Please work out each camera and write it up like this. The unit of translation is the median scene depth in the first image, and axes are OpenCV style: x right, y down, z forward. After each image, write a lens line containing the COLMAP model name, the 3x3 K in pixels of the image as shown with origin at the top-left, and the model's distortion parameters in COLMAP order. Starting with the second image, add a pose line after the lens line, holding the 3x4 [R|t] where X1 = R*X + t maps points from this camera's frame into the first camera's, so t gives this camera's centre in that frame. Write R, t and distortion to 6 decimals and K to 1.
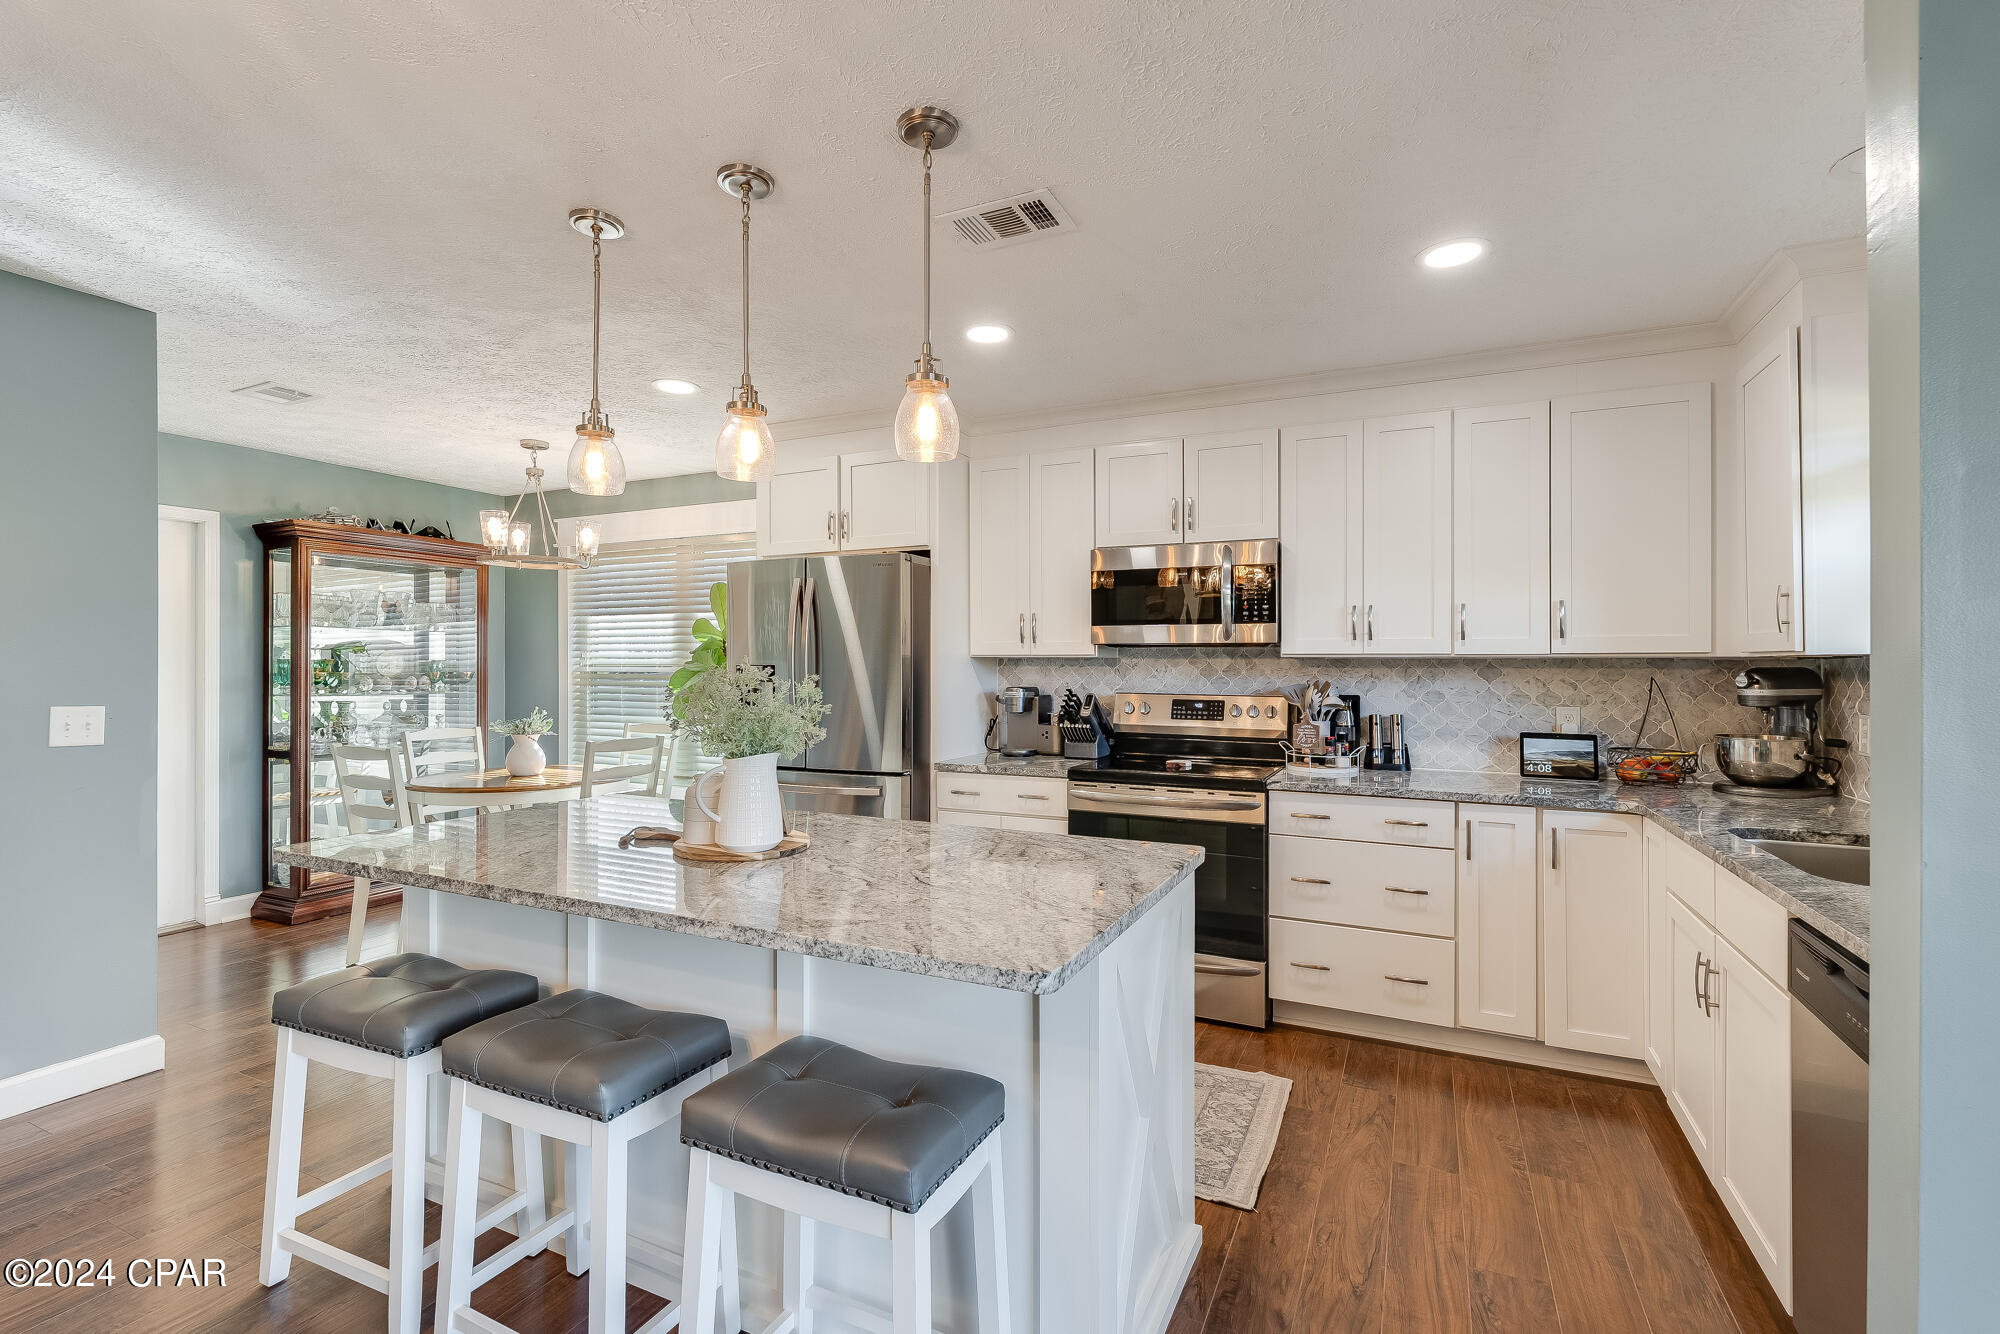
lens RADIAL K [[886.9, 0, 1004.9], [0, 886.9, 657.8], [0, 0, 1]] dist [0.001789, 0.000319]
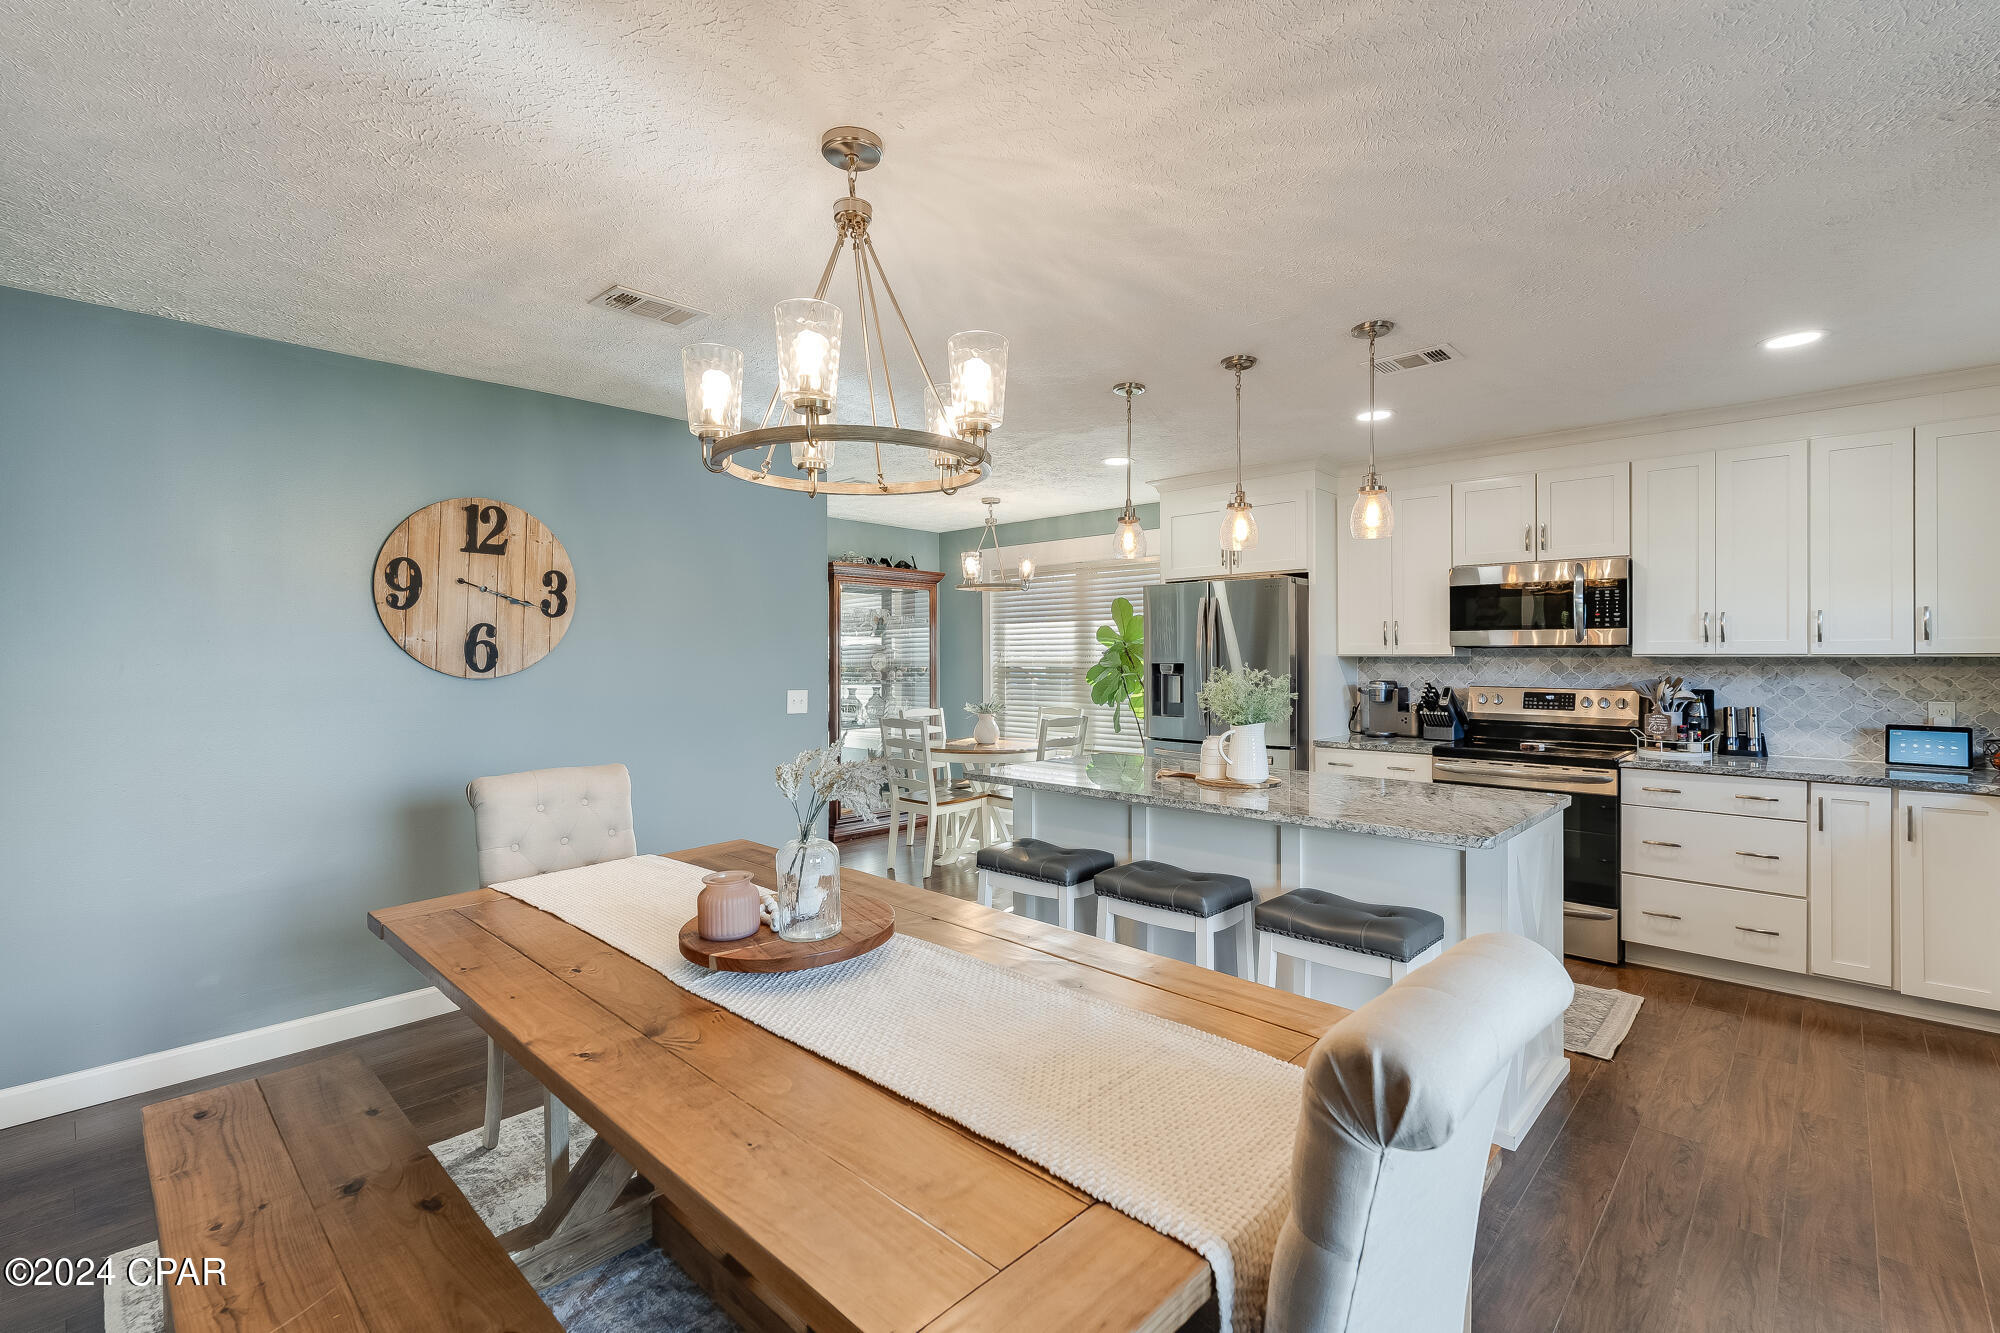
lens RADIAL K [[886.9, 0, 1004.9], [0, 886.9, 657.3], [0, 0, 1]] dist [0.001789, 0.000319]
pose [[0.952122, -0.003606, -0.305698, -0.116891], [0.006761, 0.999934, 0.009264, -0.016058], [0.305644, -0.010887, 0.952084, -0.361942]]
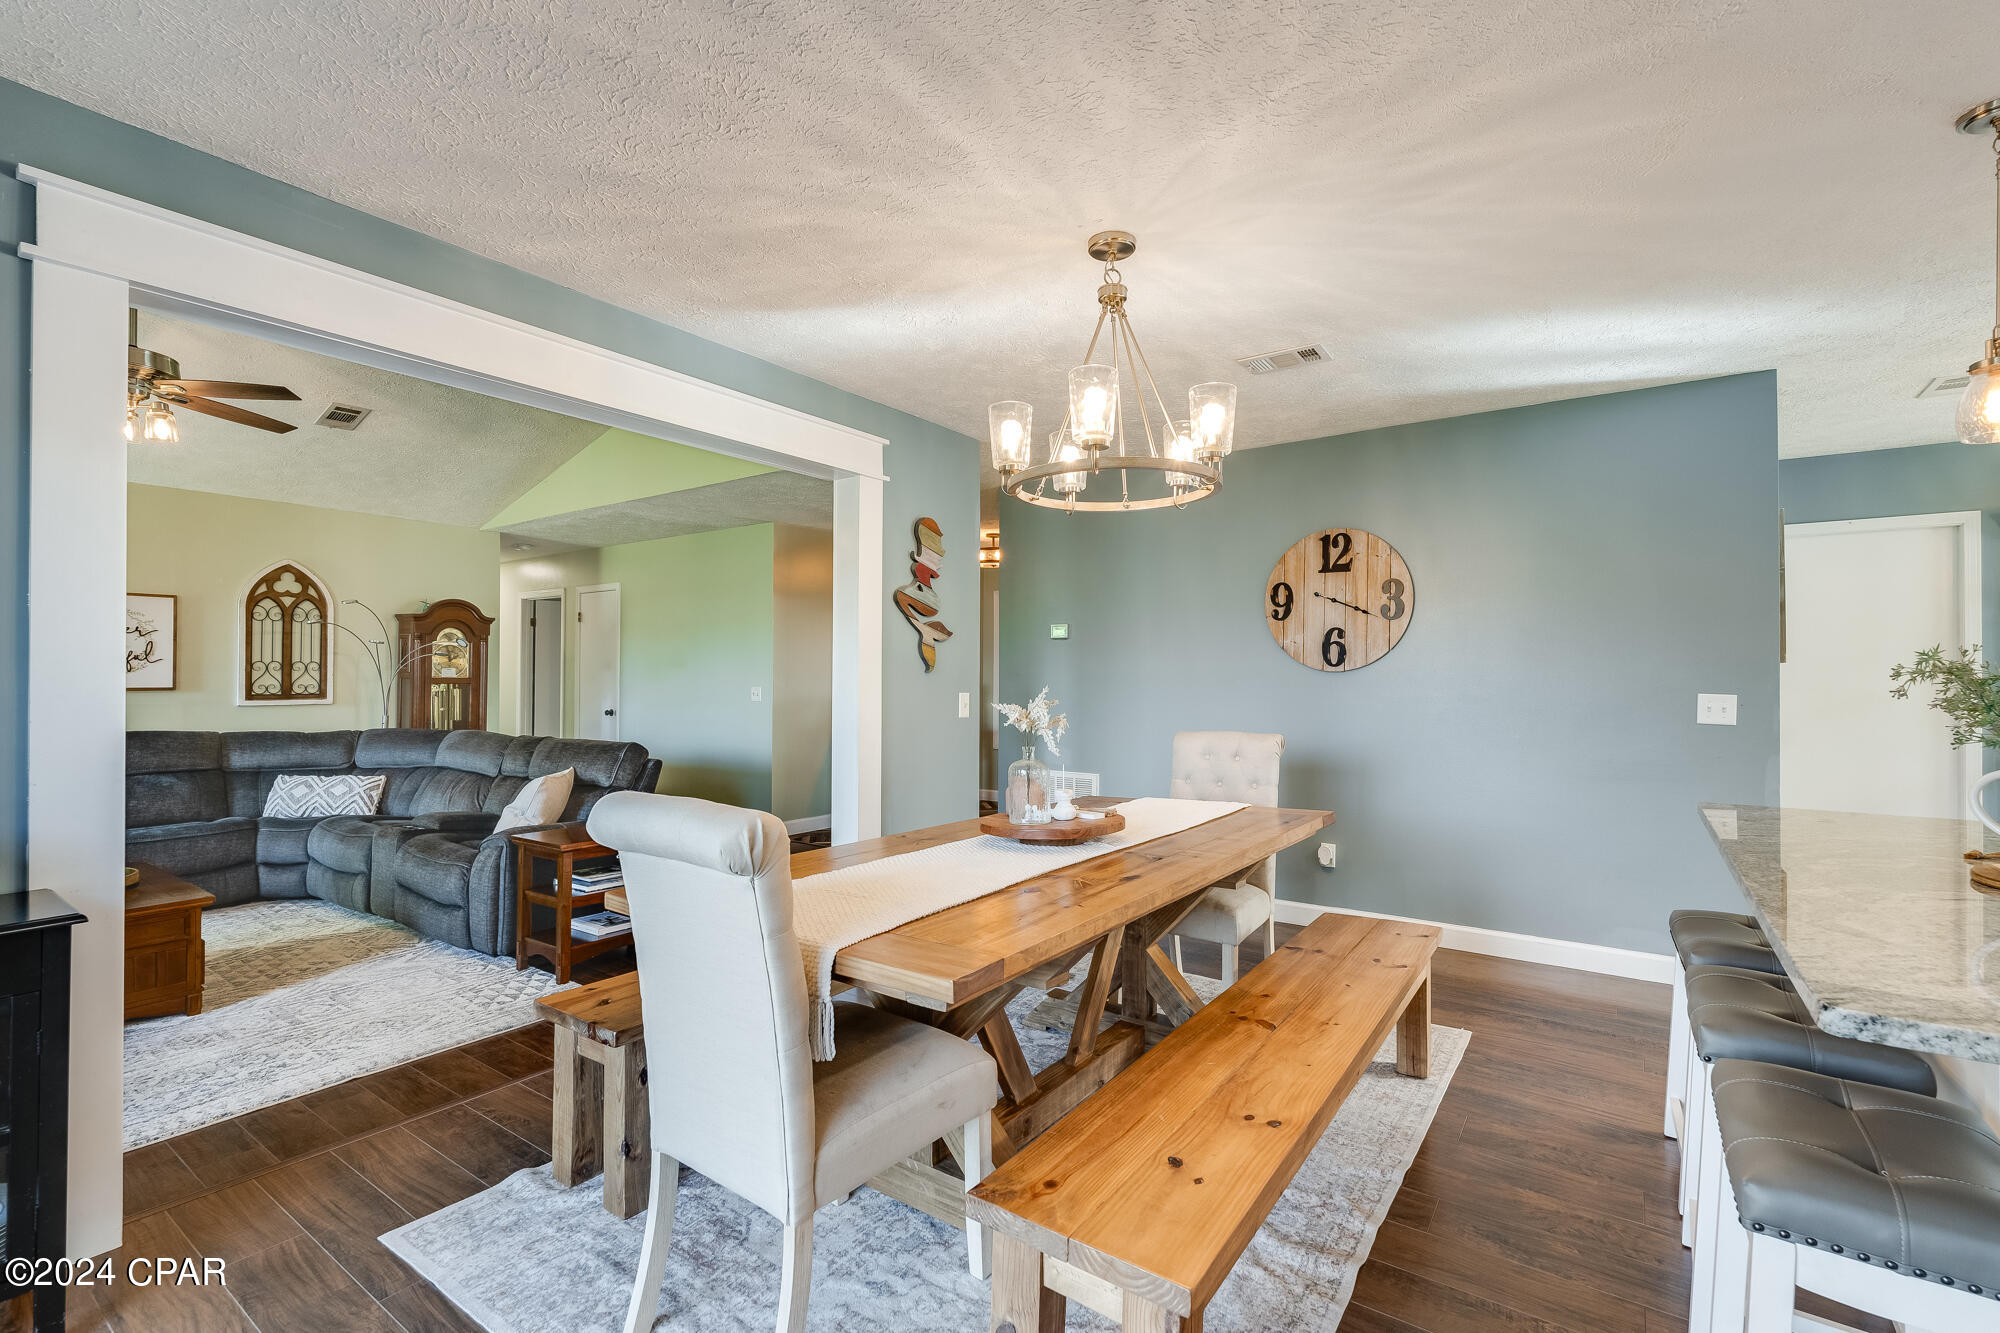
lens RADIAL K [[886.8, 0, 1004.2], [0, 886.8, 672.0], [0, 0, 1]] dist [-0.001004, -0.000116]
pose [[-0.171541, -0.006622, -0.985155, 0.319161], [0.003786, 0.999966, -0.007381, 0.019945], [0.985170, -0.004995, -0.171511, 0.143848]]
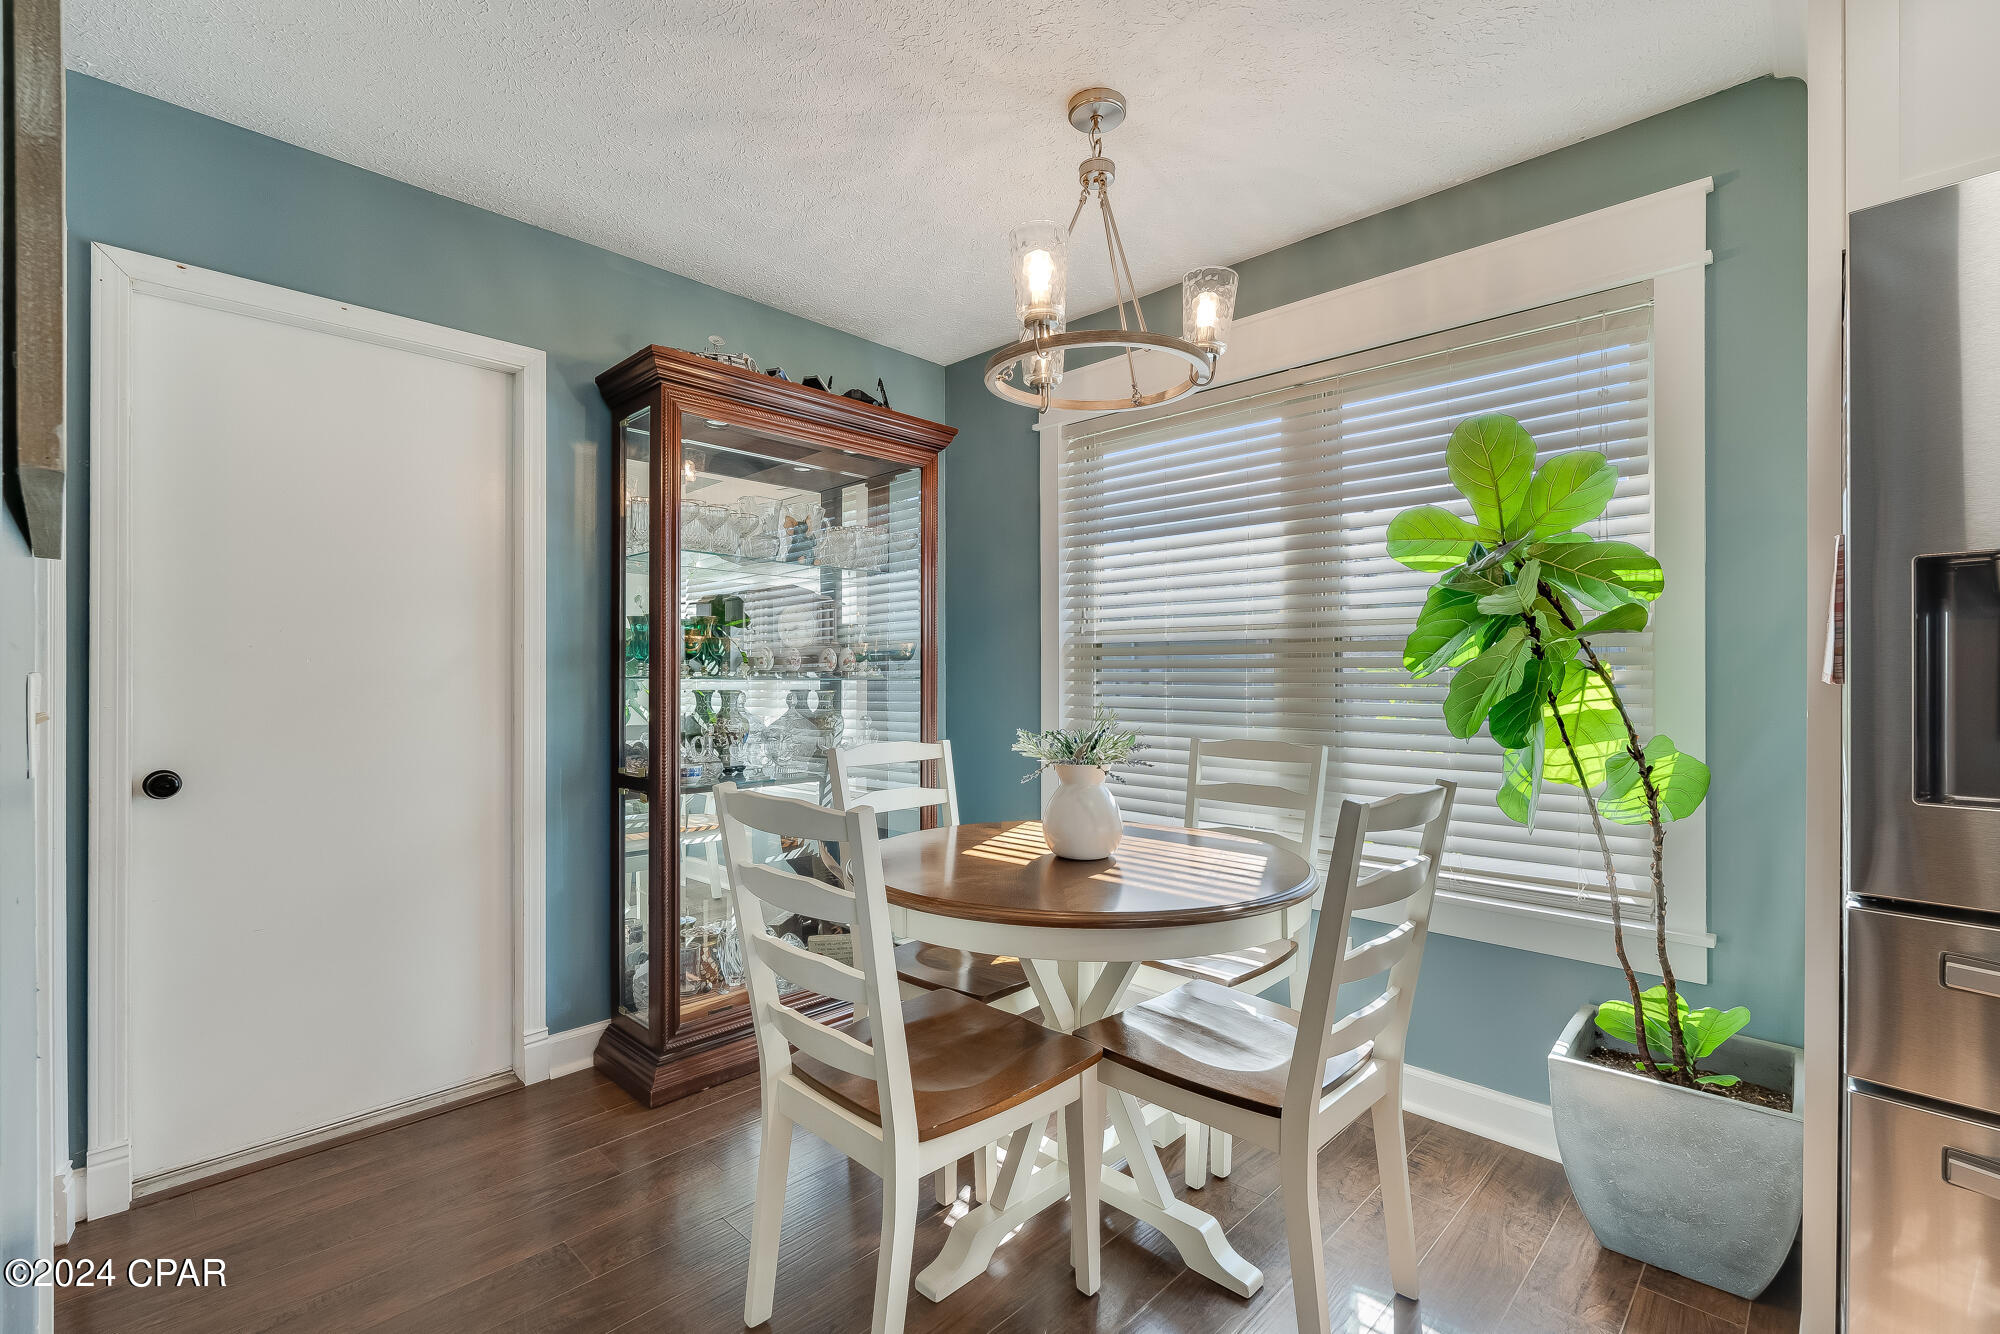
lens RADIAL K [[886.8, 0, 1004.2], [0, 886.8, 672.5], [0, 0, 1]] dist [-0.001004, -0.000116]
pose [[0.947991, 0.001014, -0.318297, -0.539250], [0.000408, 0.999990, 0.004404, 0.048091], [0.318298, -0.004305, 0.947981, 0.702705]]
